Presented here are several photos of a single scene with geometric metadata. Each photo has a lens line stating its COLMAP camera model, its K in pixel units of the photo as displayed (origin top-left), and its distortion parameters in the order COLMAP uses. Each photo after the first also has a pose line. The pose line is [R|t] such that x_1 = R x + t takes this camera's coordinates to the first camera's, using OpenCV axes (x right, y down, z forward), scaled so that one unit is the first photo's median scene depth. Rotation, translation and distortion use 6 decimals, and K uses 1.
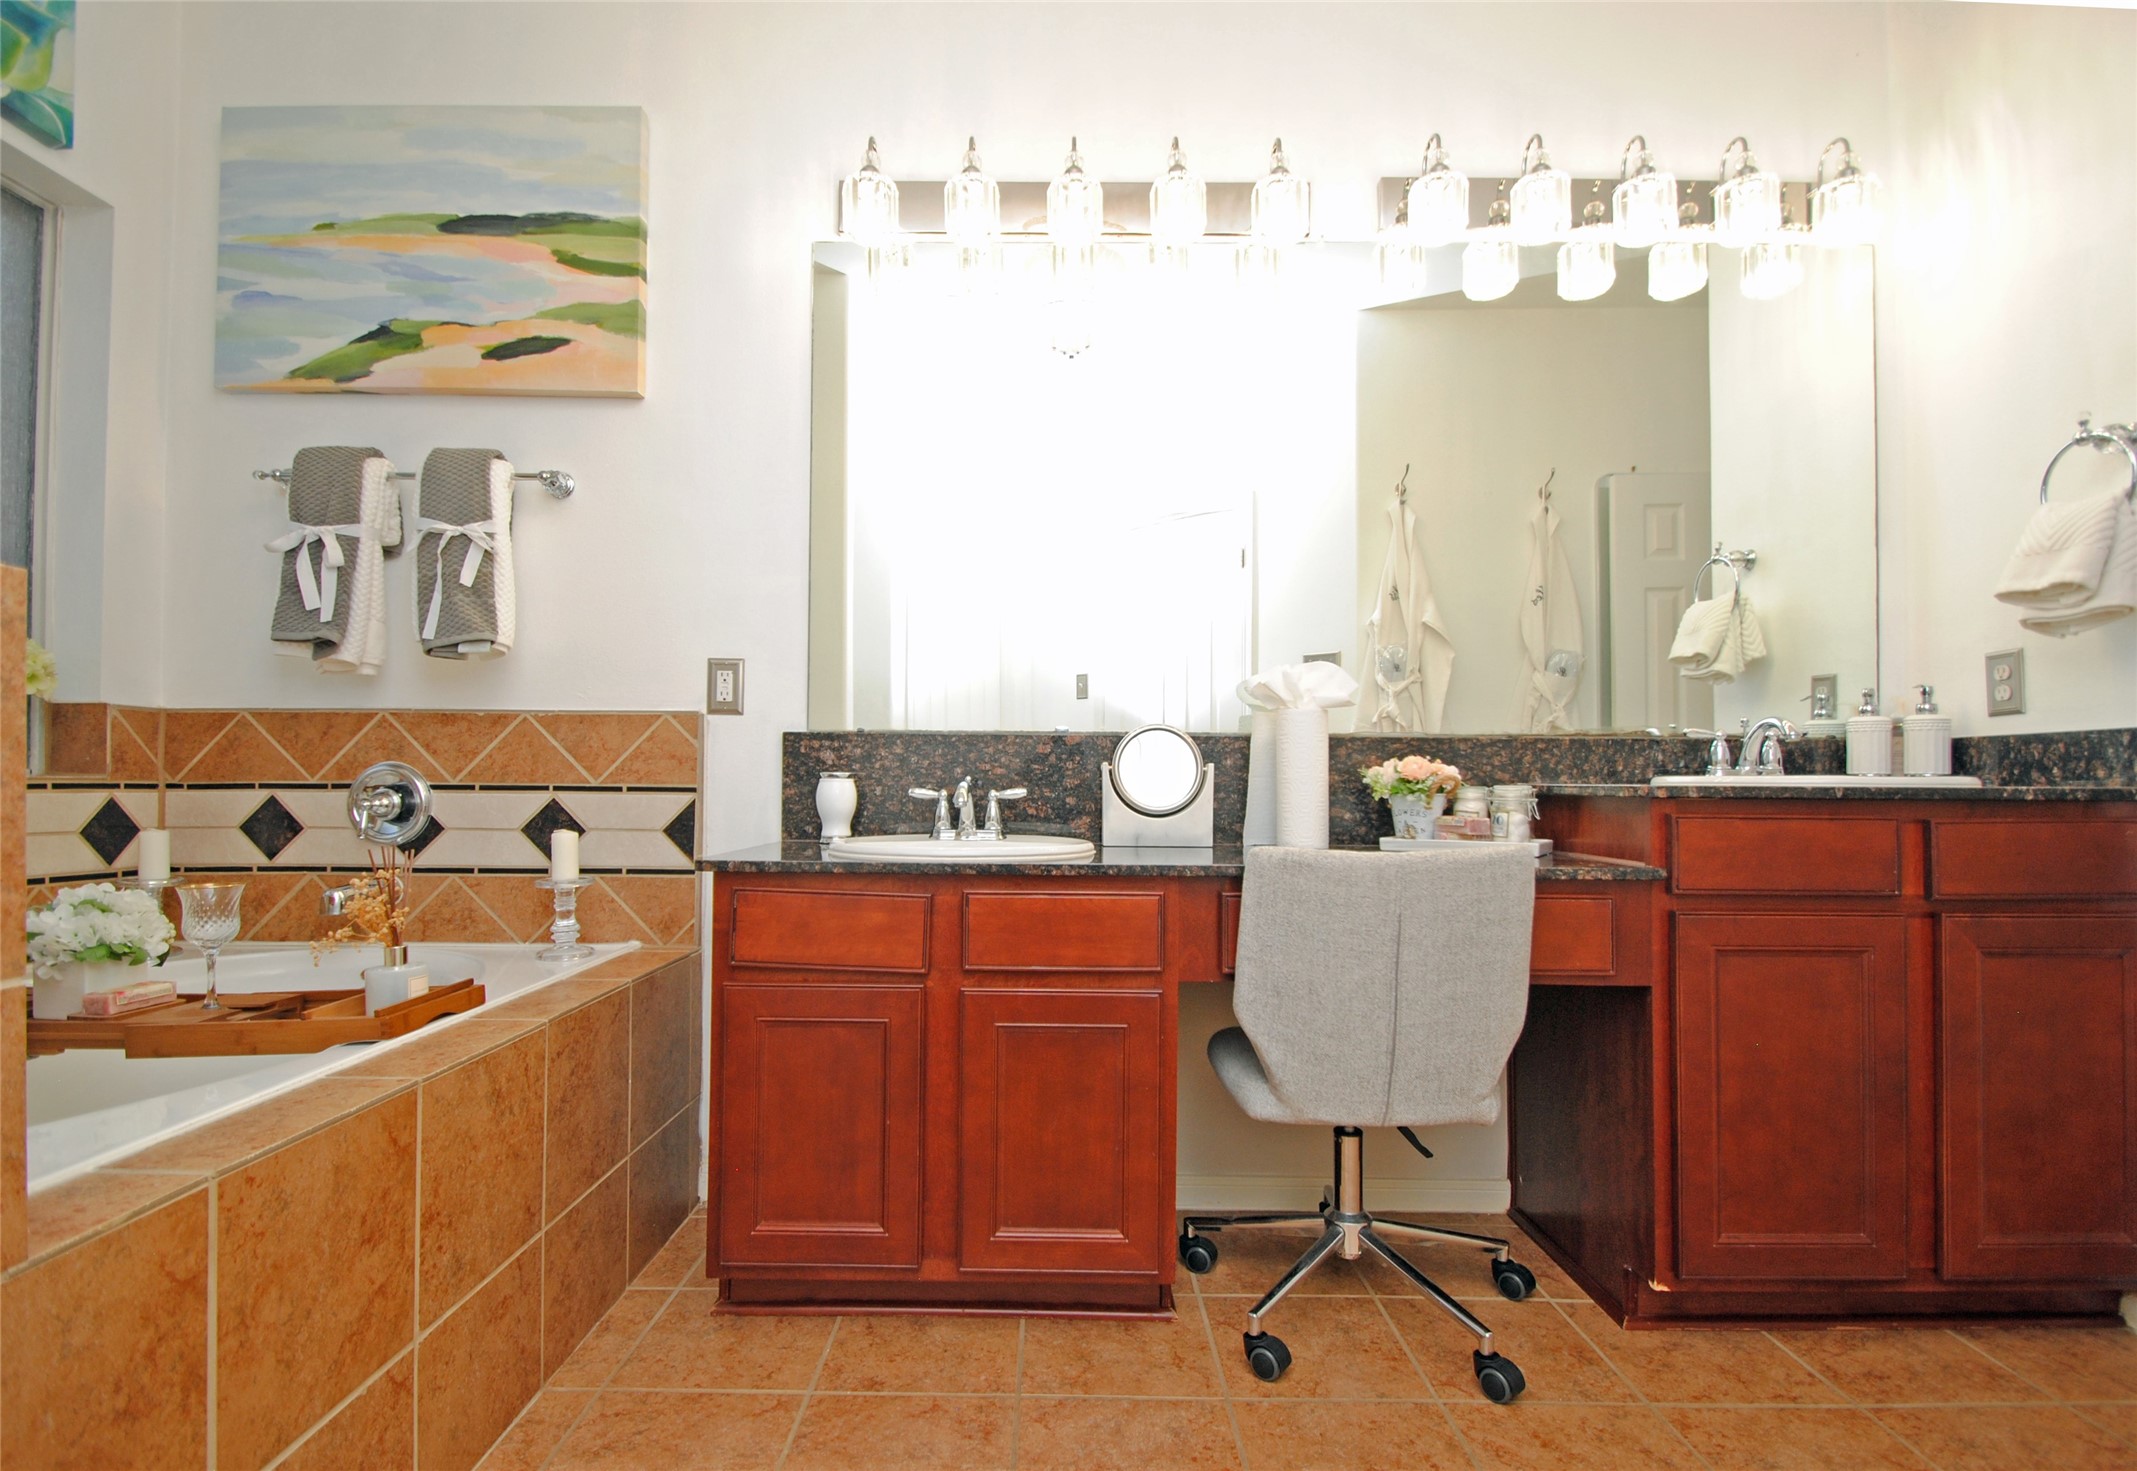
lens RADIAL K [[1037.6, 0, 1063.3], [0, 1037.6, 749.5], [0, 0, 1]] dist [0.019300, -0.018891]
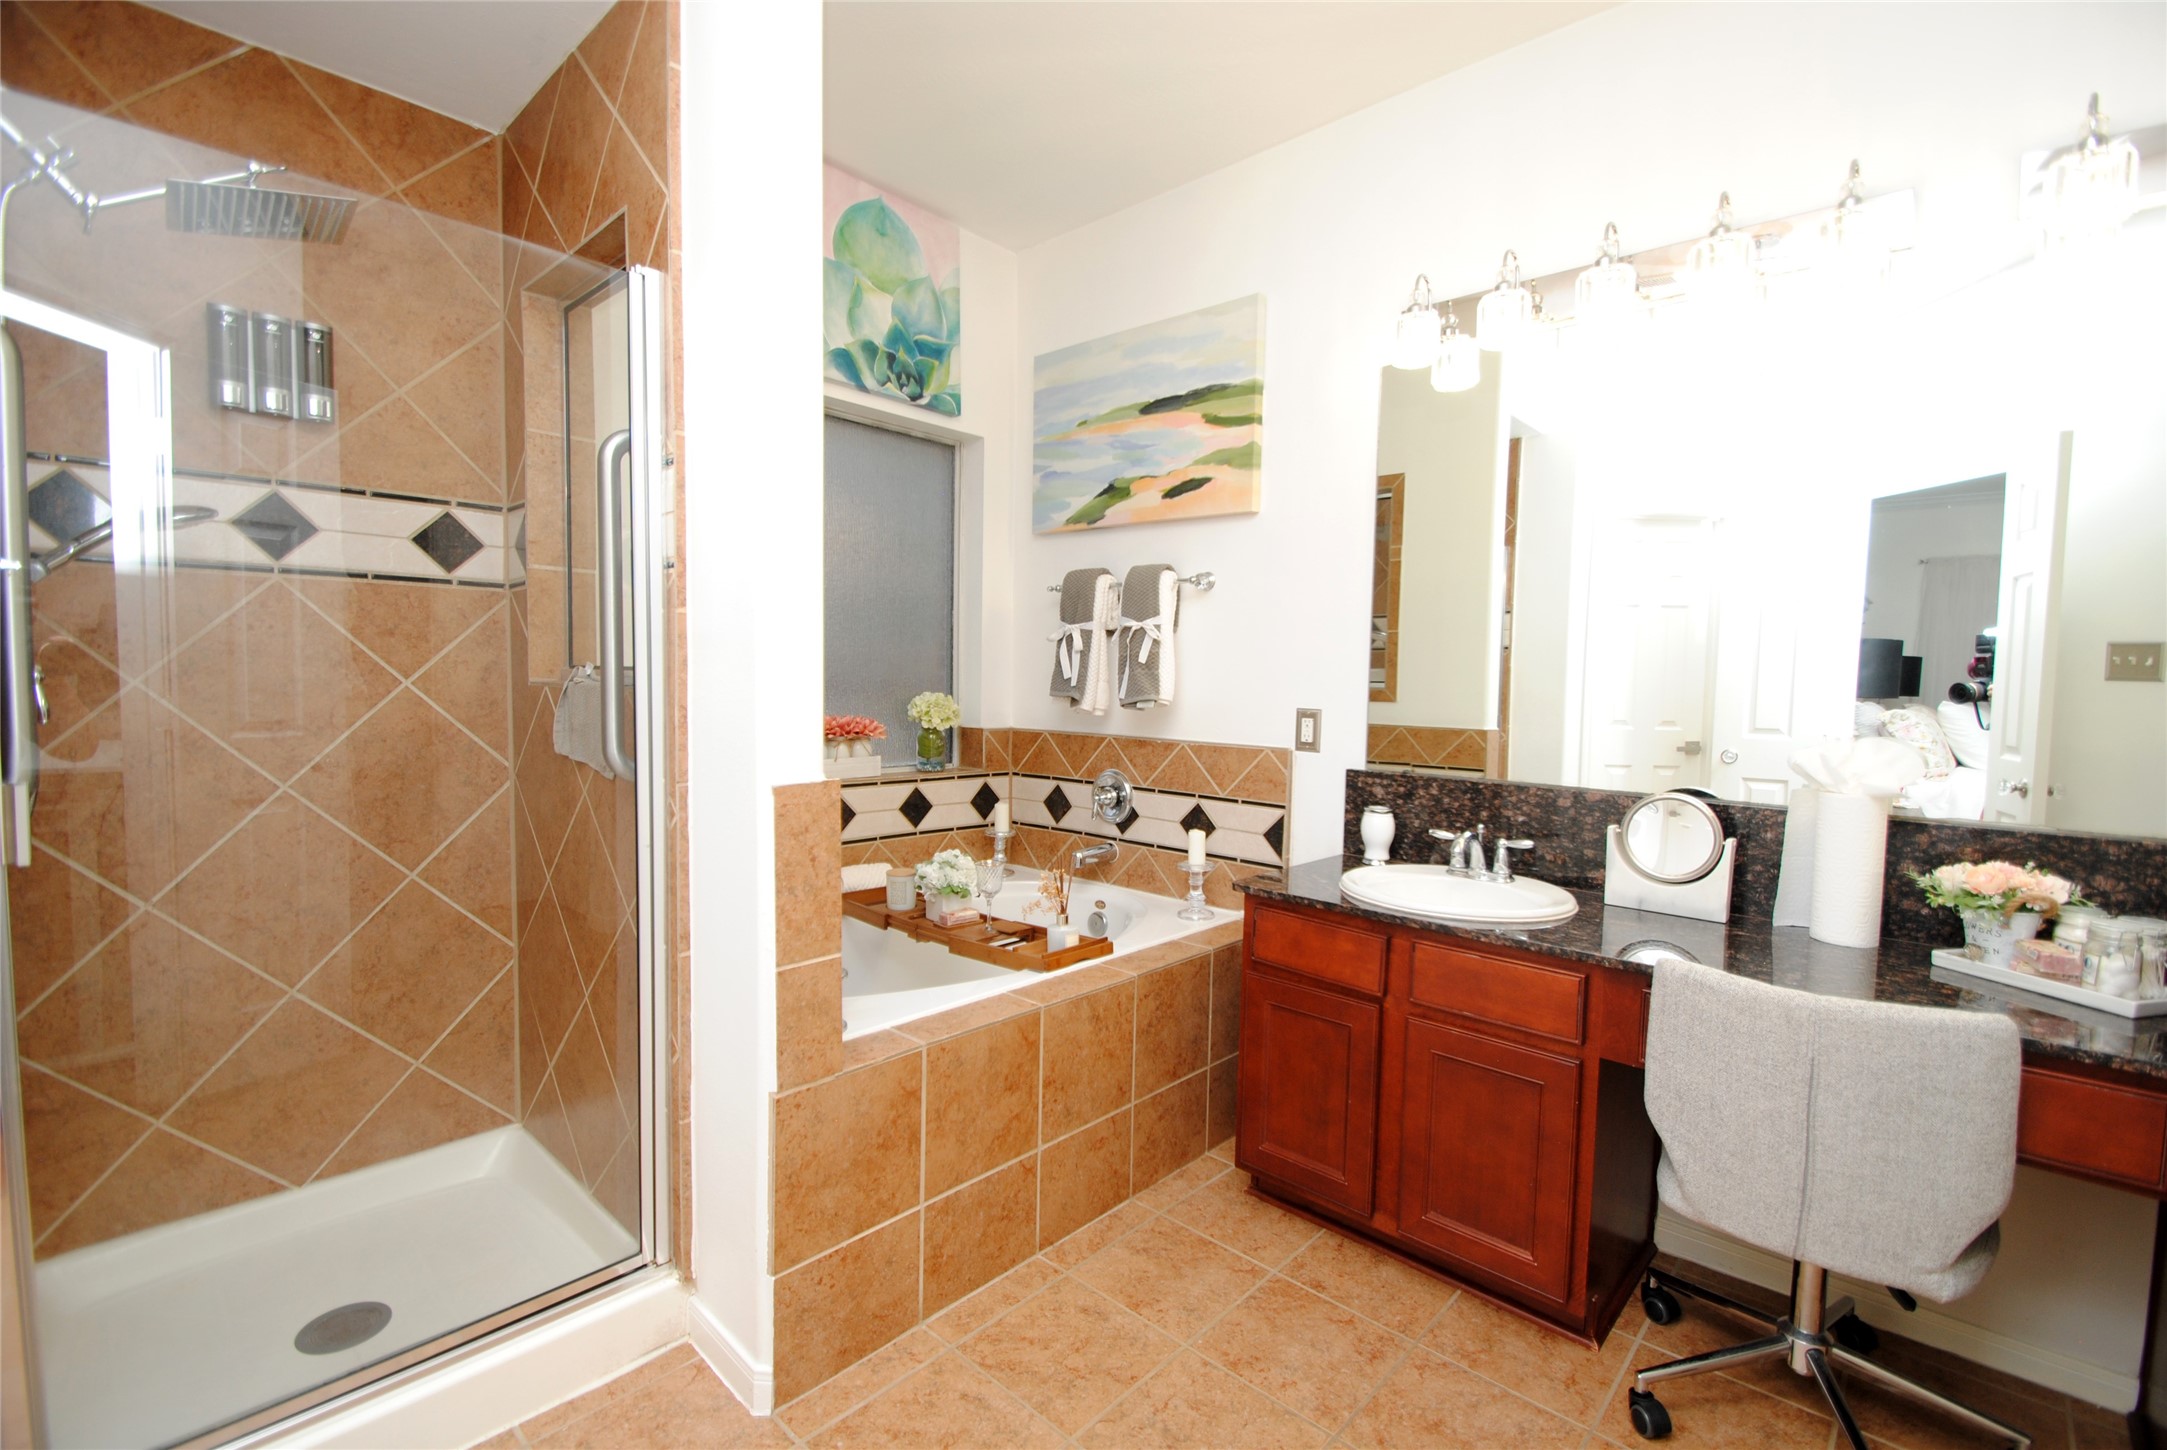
lens RADIAL K [[949.6, 0, 1106.3], [0, 949.6, 732.2], [0, 0, 1]] dist [0.011829, -0.013699]
pose [[0.751830, 0.049602, -0.657488, 0.291609], [-0.005877, 0.997631, 0.068543, -0.149624], [0.659331, -0.047669, 0.750340, -0.067204]]
